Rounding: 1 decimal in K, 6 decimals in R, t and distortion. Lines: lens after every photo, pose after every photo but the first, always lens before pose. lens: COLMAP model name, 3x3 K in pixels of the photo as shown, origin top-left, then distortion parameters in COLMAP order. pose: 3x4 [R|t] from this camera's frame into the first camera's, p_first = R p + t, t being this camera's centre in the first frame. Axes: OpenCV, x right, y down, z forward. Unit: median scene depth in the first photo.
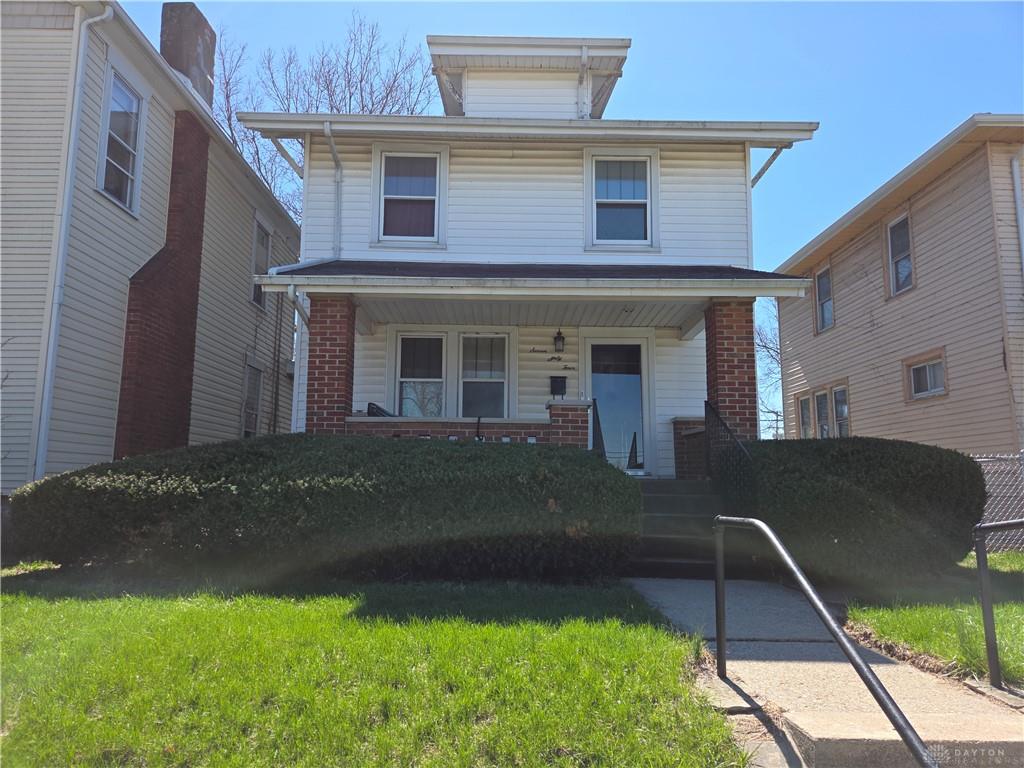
lens RADIAL K [[692.2, 0, 510.0], [0, 692.2, 389.9], [0, 0, 1]] dist [0.050062, 0.000755]
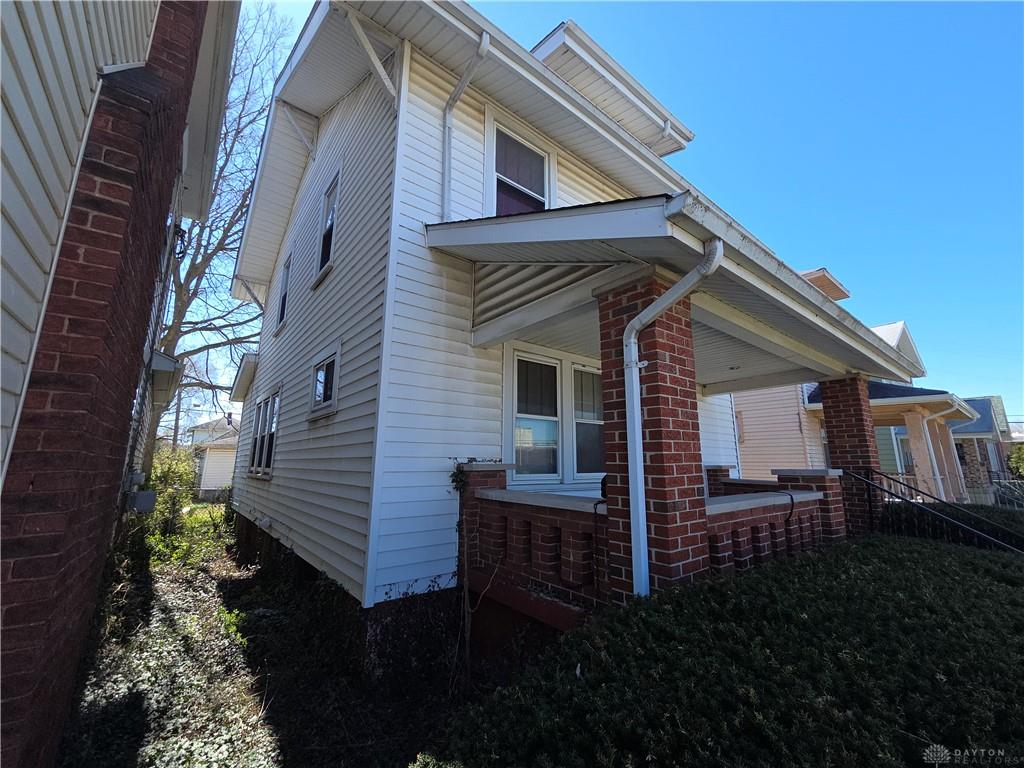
lens RADIAL K [[416.5, 0, 514.3], [0, 416.5, 374.3], [0, 0, 1]] dist [-0.001506, -0.000450]
pose [[0.780930, 0.124617, 0.612062, -0.436420], [-0.088759, 0.992092, -0.088745, -0.018132], [-0.618281, 0.014978, 0.785815, 0.649709]]
